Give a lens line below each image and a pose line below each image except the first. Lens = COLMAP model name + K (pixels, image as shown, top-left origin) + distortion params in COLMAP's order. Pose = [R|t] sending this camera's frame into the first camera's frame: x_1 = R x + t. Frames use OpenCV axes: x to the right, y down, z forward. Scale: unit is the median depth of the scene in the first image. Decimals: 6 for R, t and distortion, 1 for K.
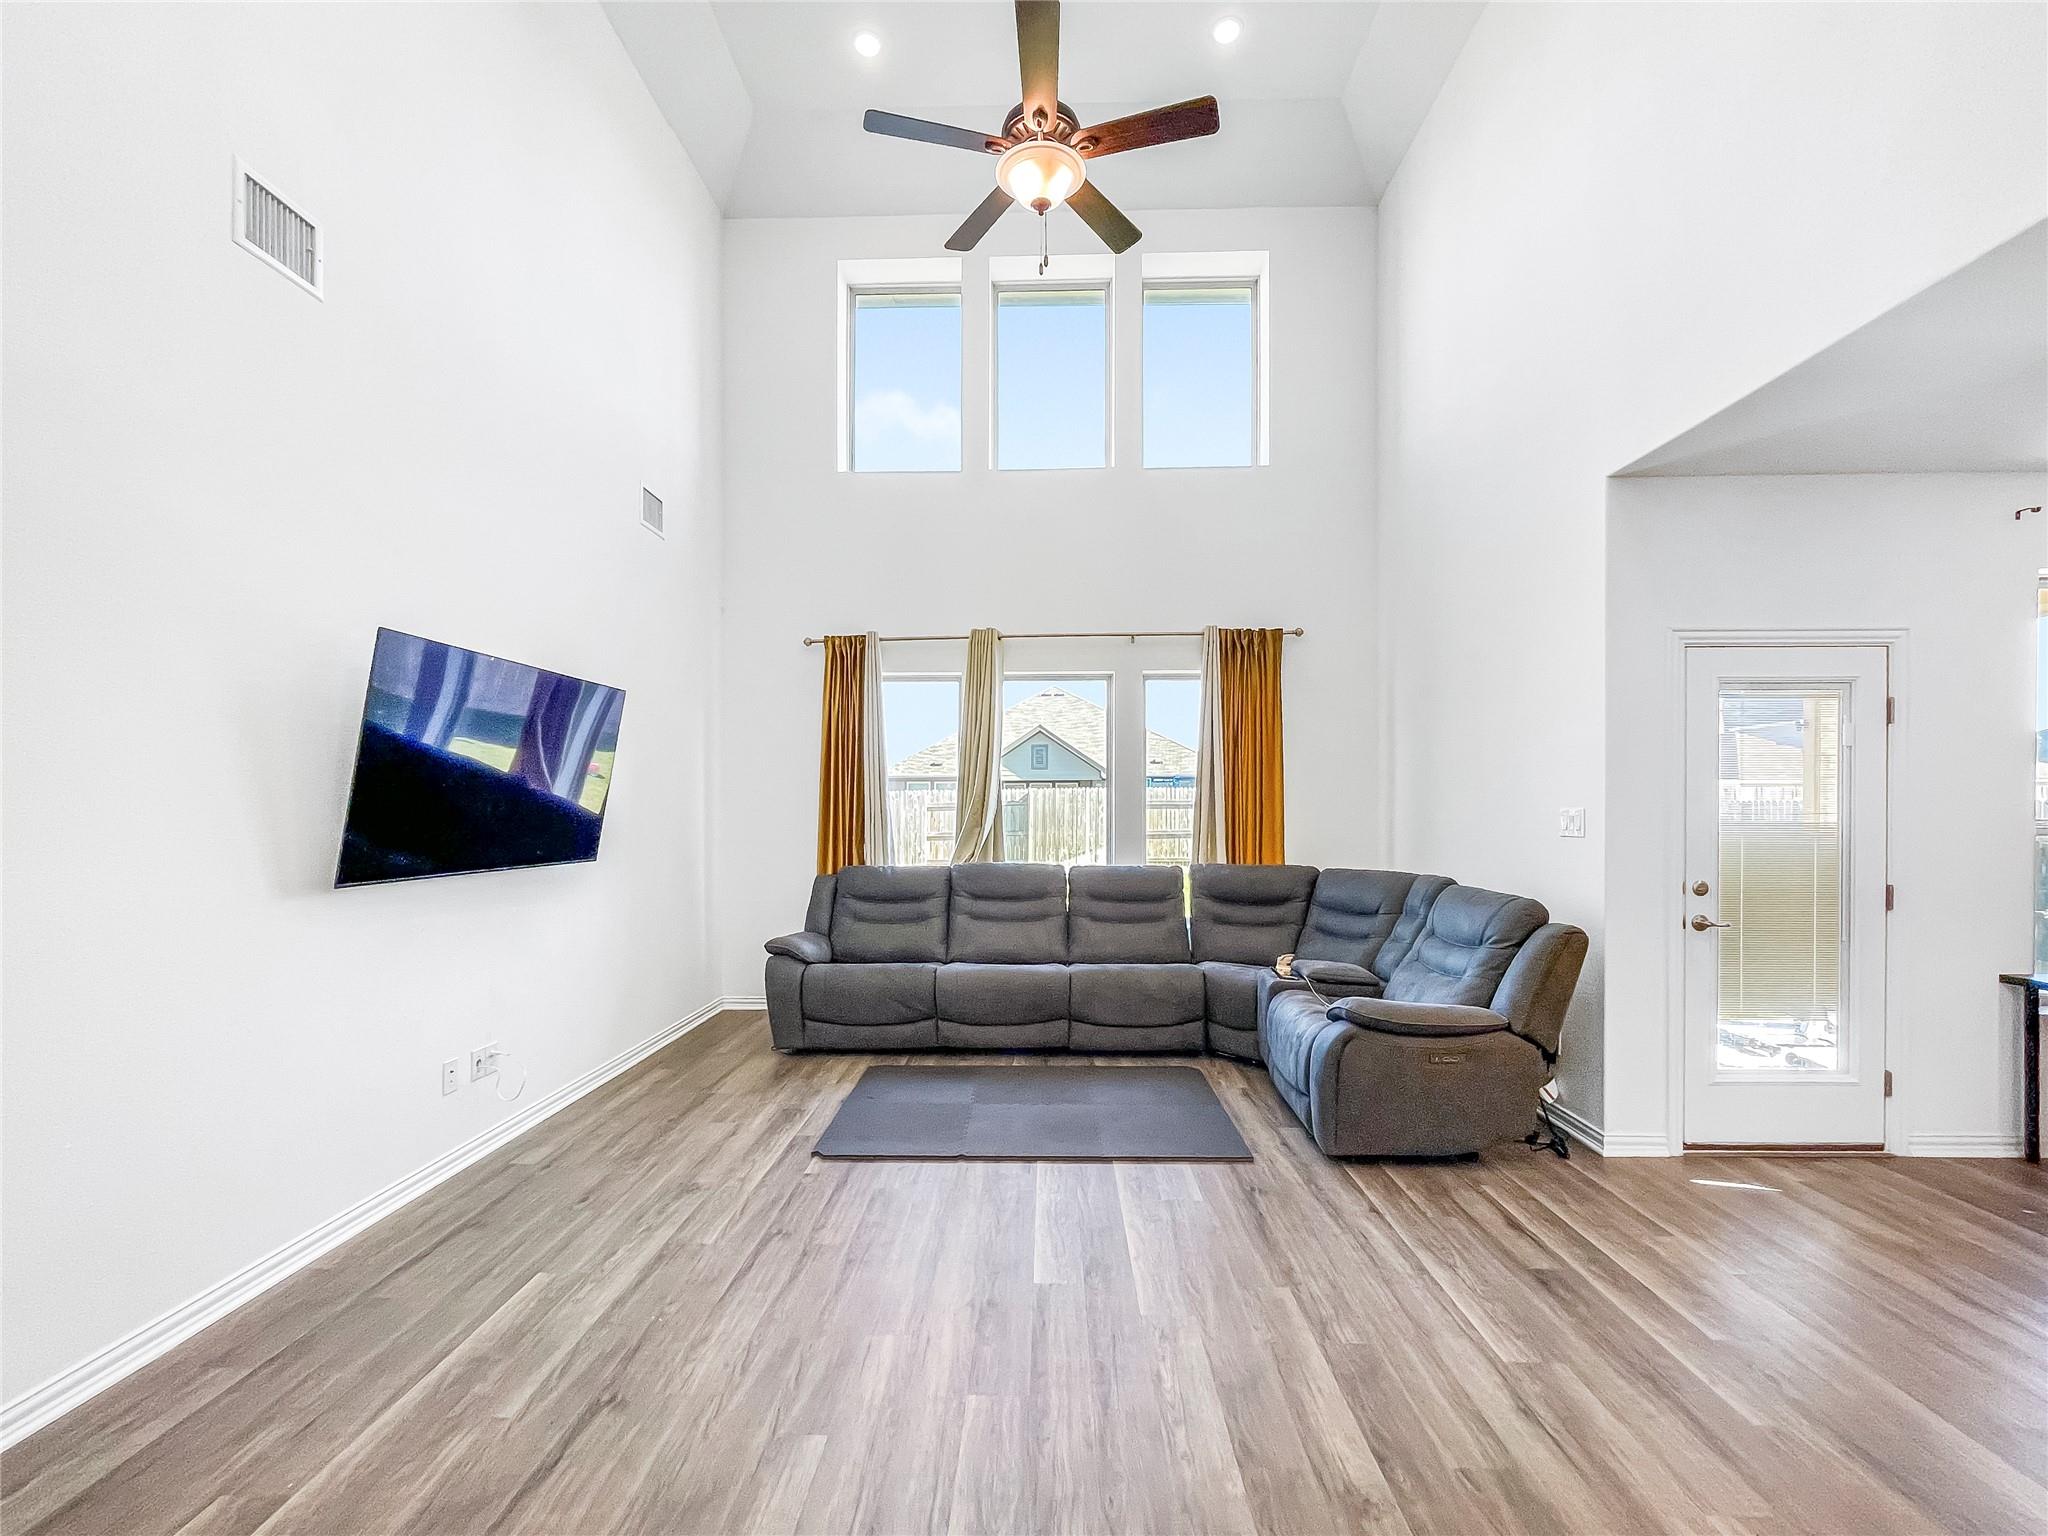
lens RADIAL K [[856.6, 0, 1026.0], [0, 856.6, 818.6], [0, 0, 1]] dist [-0.001507, -0.000098]
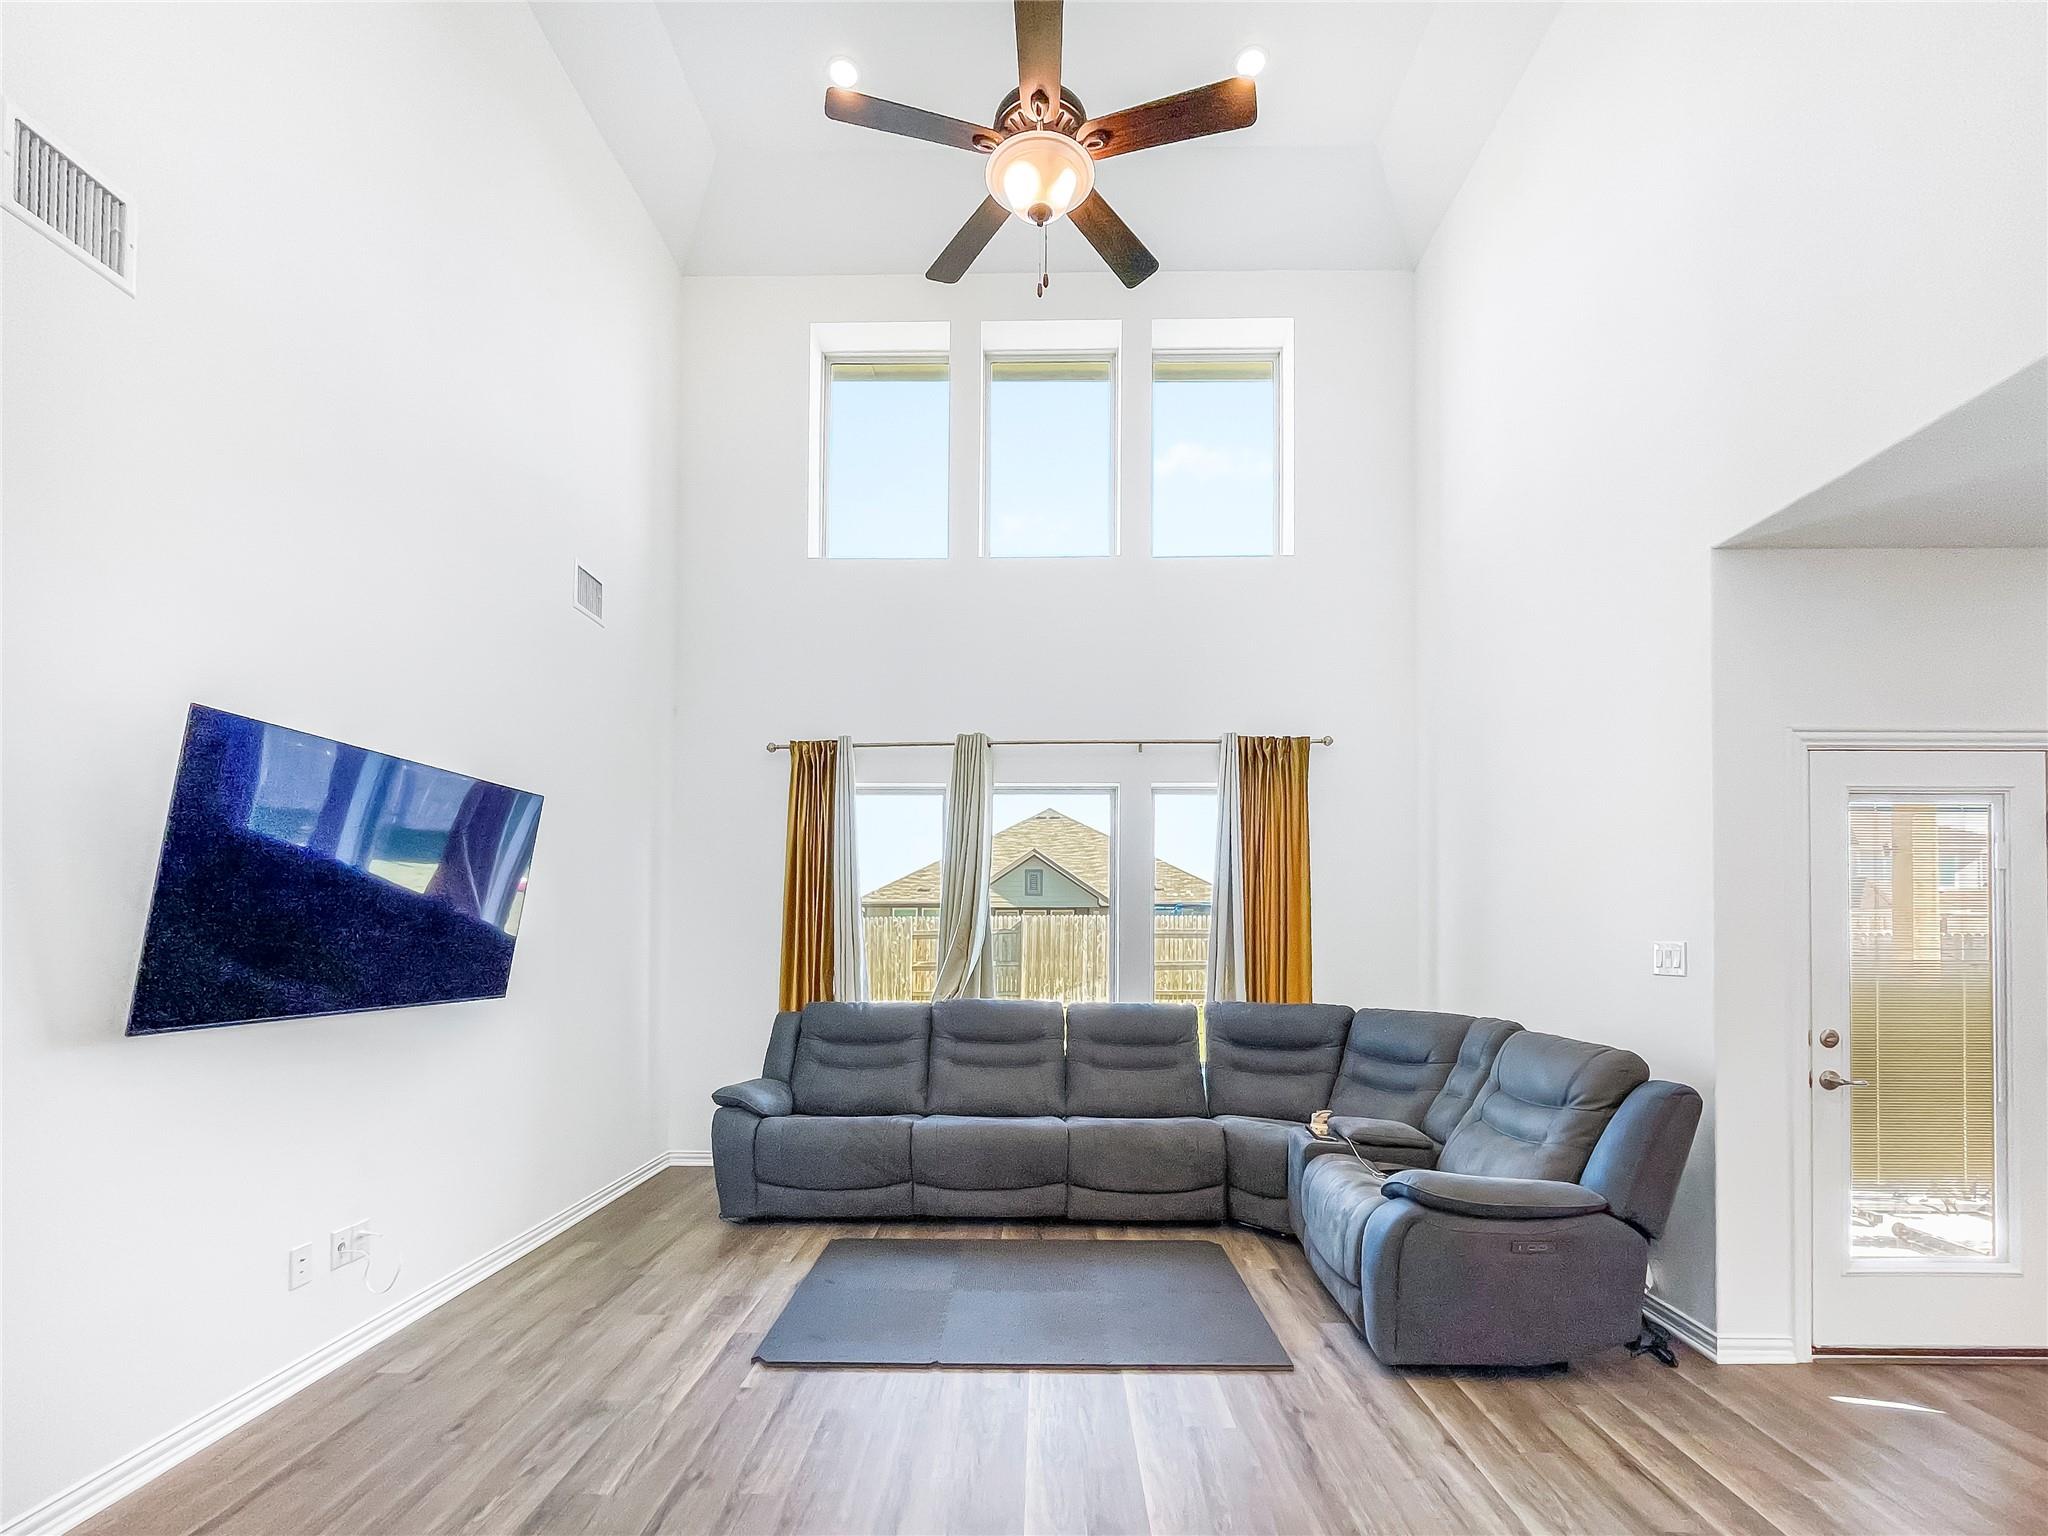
lens RADIAL K [[894.5, 0, 1027.8], [0, 894.5, 931.0], [0, 0, 1]] dist [-0.001185, 0.000072]
pose [[0.999935, 0.005909, 0.009787, 0.000986], [-0.005714, 0.999788, -0.019779, -0.000574], [-0.009902, 0.019722, 0.999756, 0.122819]]
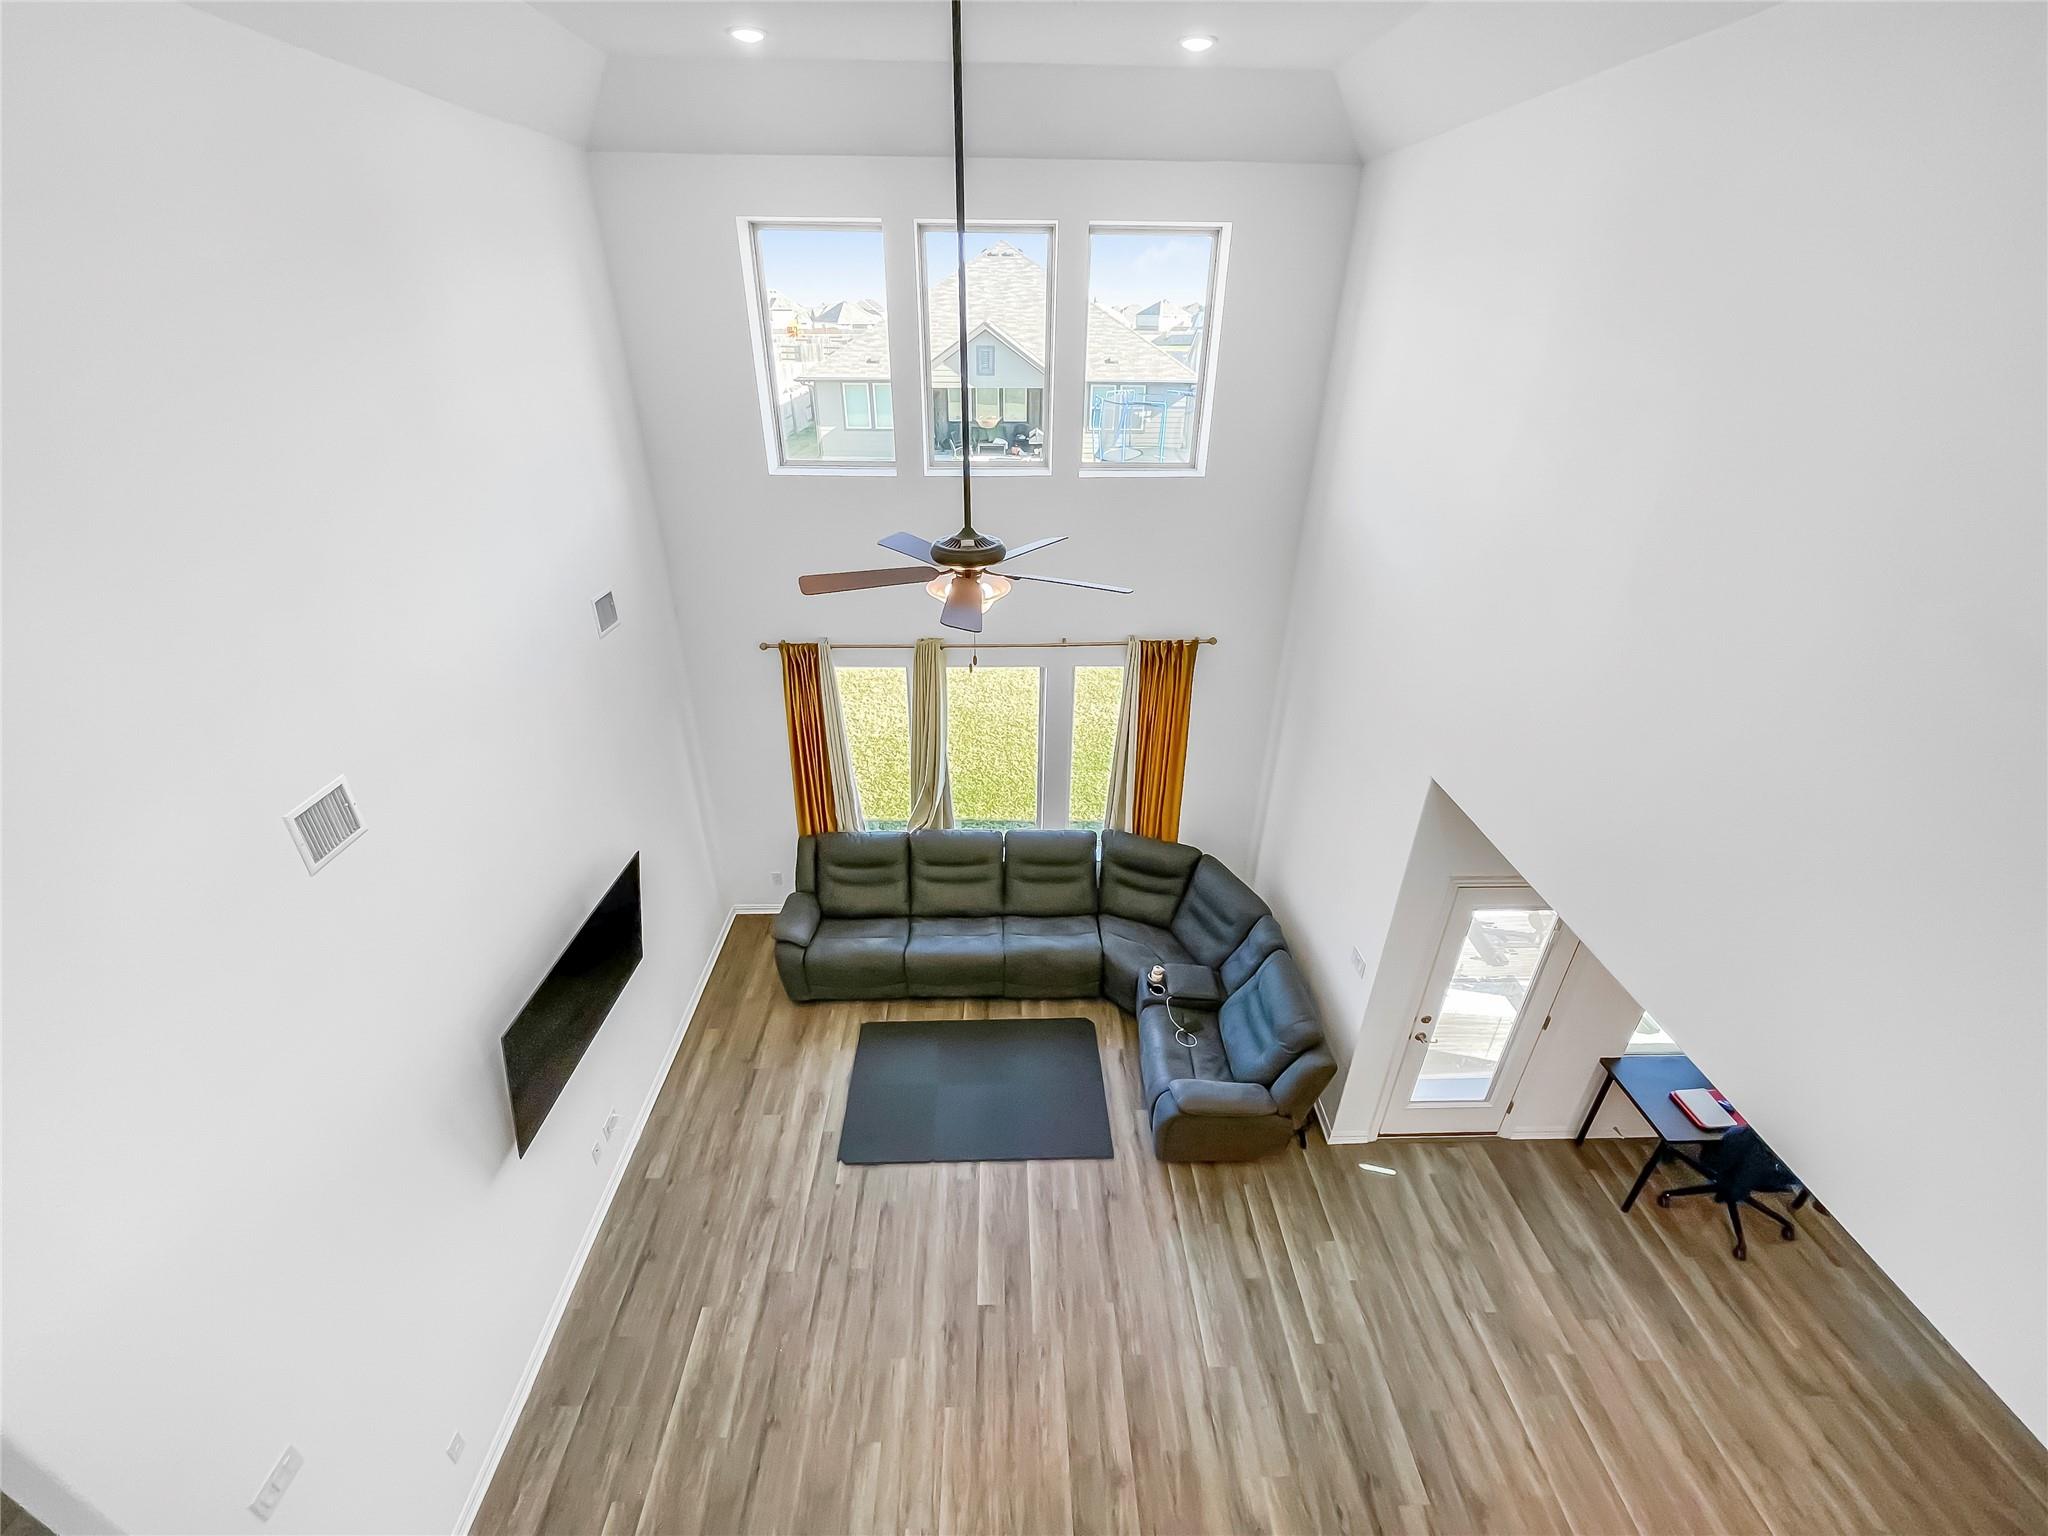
lens RADIAL K [[840.4, 0, 1021.7], [0, 840.4, 765.4], [0, 0, 1]] dist [-0.000203, -0.000212]
pose [[0.998646, -0.017092, 0.049124, 0.022934], [-0.008685, 0.876399, 0.481507, -0.882397], [-0.051282, -0.481282, 0.875064, -0.021998]]
